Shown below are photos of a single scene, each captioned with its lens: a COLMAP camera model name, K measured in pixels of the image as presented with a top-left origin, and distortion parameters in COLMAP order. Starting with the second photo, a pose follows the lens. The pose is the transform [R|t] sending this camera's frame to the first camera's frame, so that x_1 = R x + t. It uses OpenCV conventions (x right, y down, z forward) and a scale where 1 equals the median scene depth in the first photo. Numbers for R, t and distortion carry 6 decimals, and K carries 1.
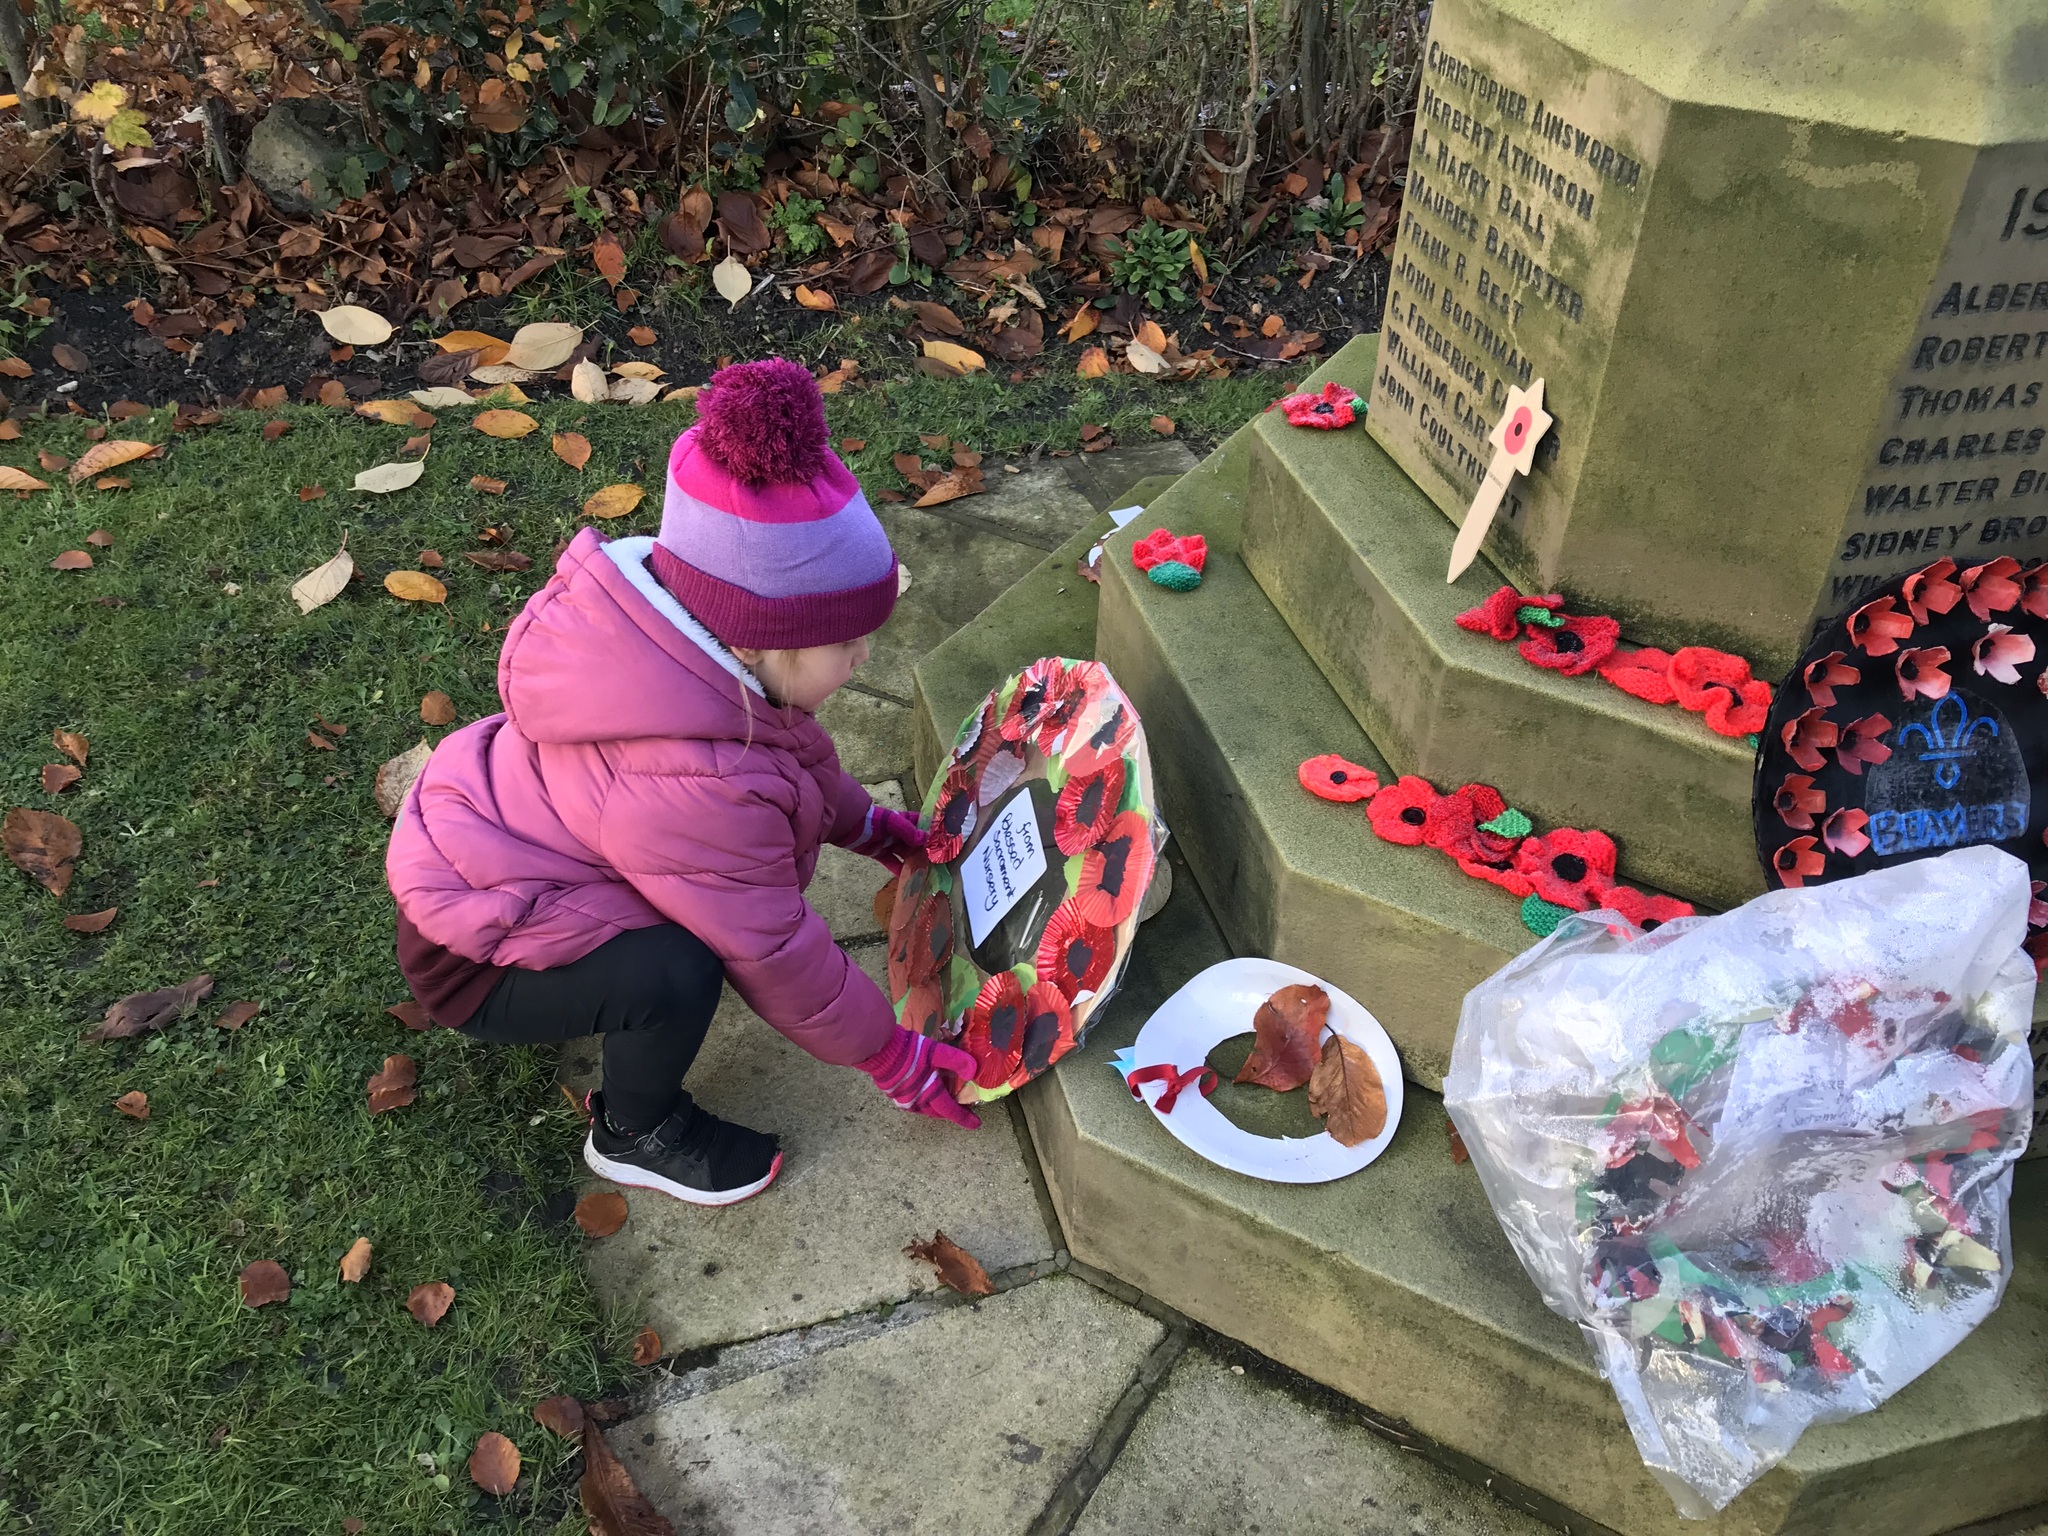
lens RADIAL K [[1622.4, 0, 1022.8], [0, 1622.4, 769.4], [0, 0, 1]] dist [0.028291, -0.006641]
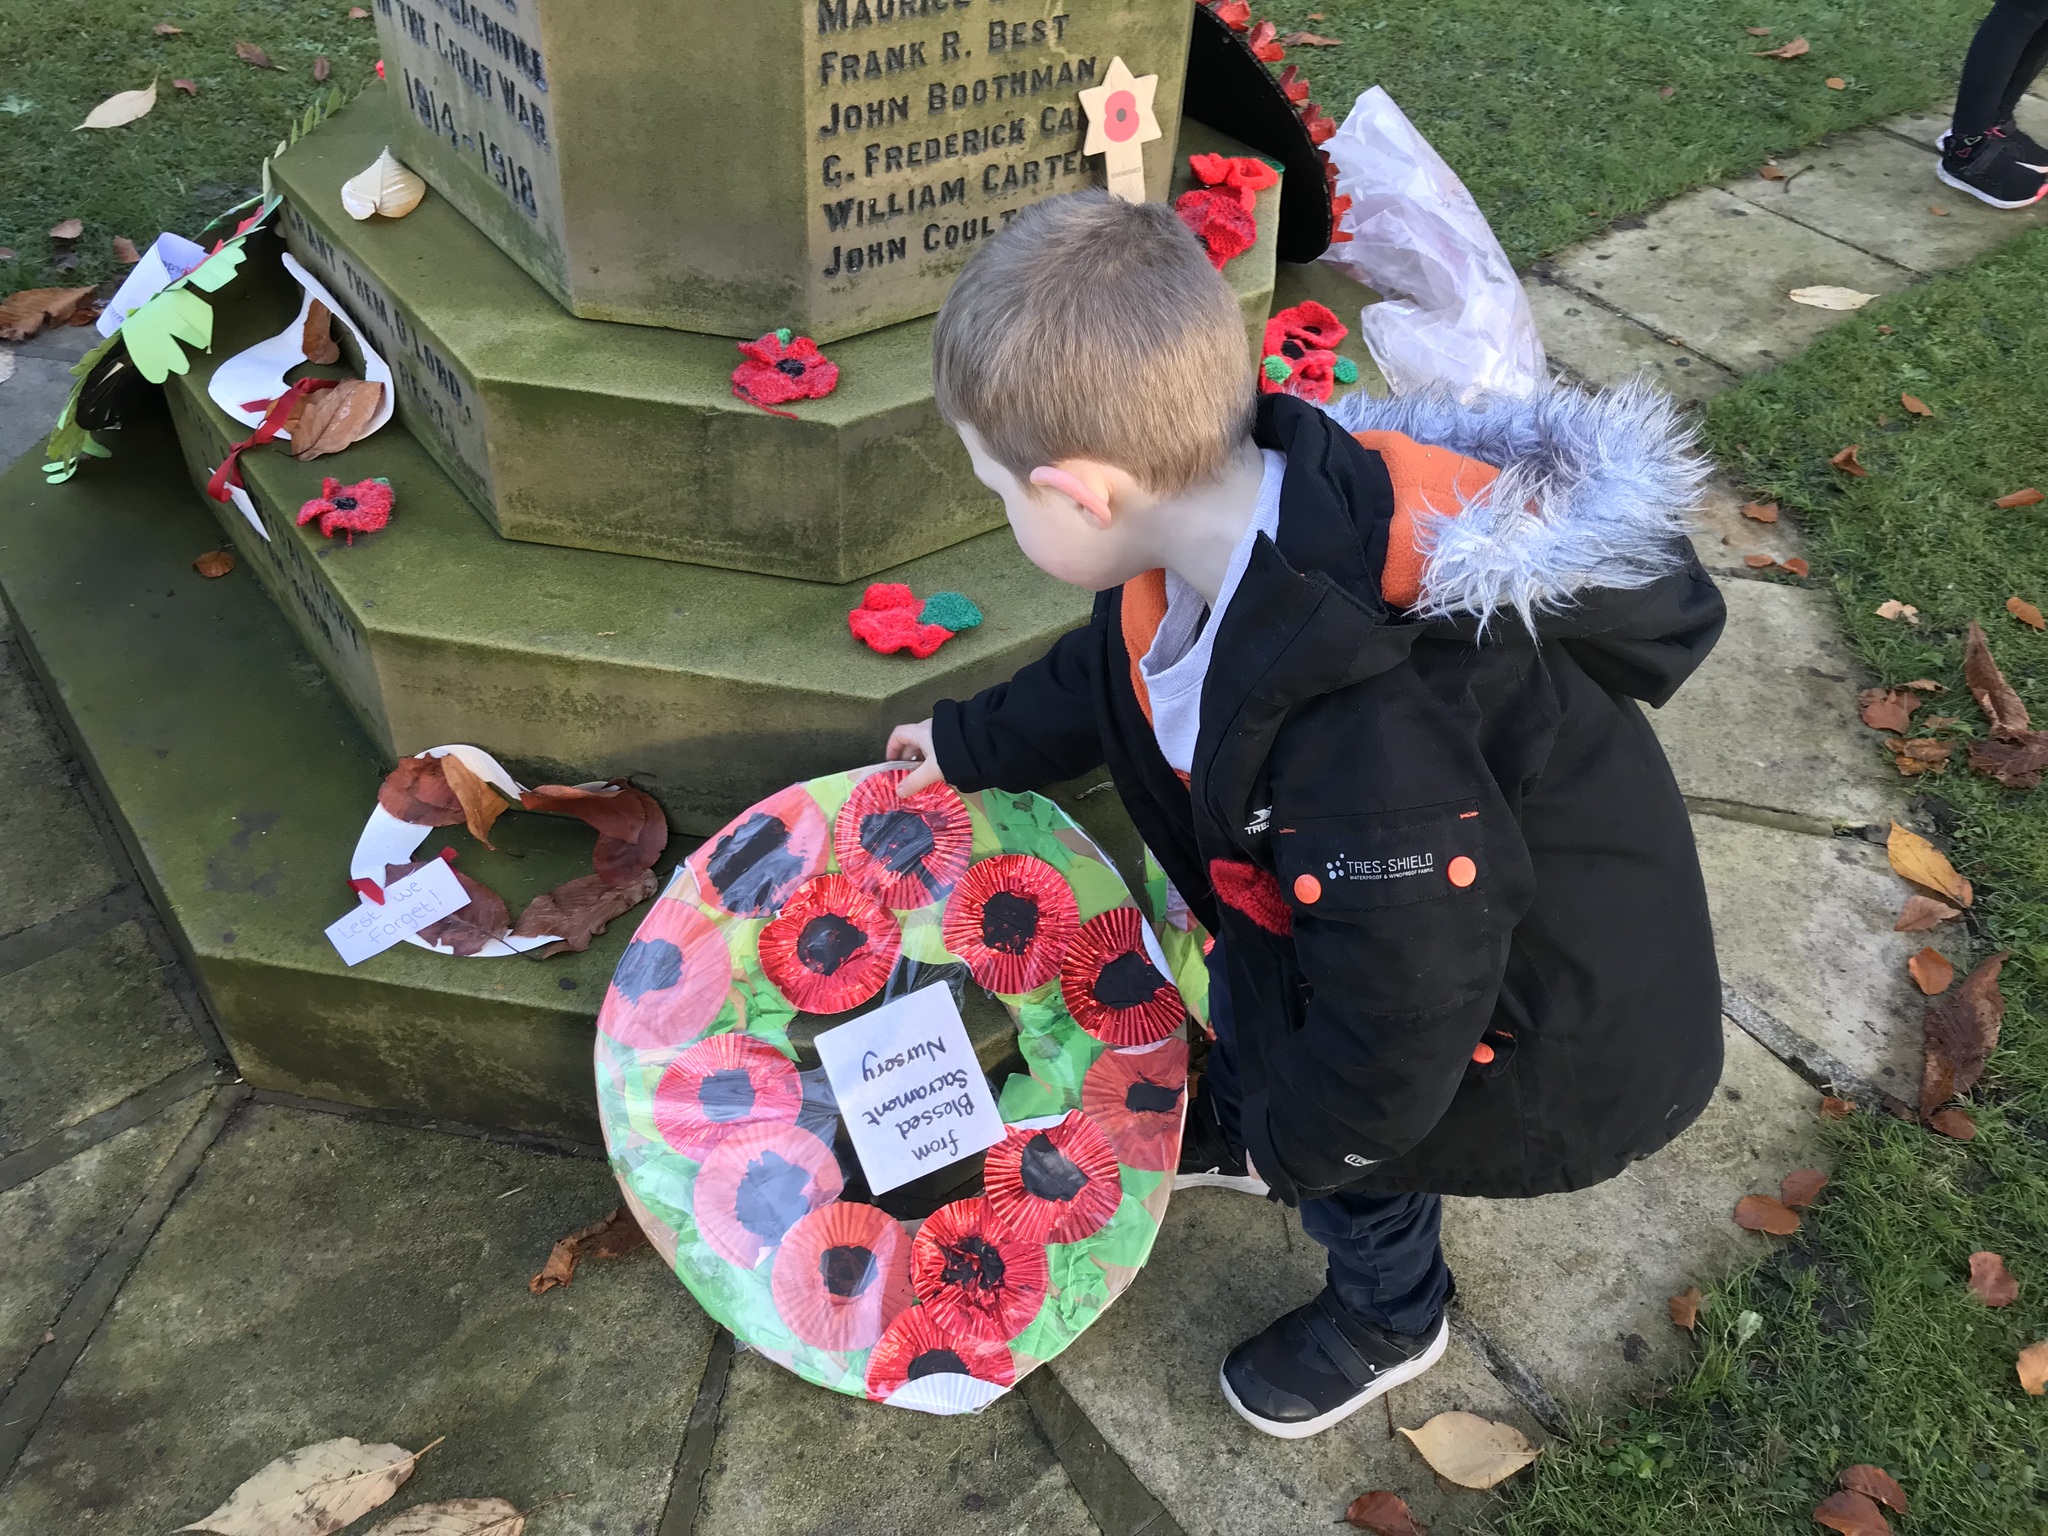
lens RADIAL K [[1622.4, 0, 1003.6], [0, 1622.4, 779.3], [0, 0, 1]] dist [0.028291, -0.006641]
pose [[-0.374909, -0.656723, 0.654338, -0.548446], [0.510766, 0.442709, 0.736971, -0.742859], [-0.773667, 0.610511, 0.169456, 1.048885]]
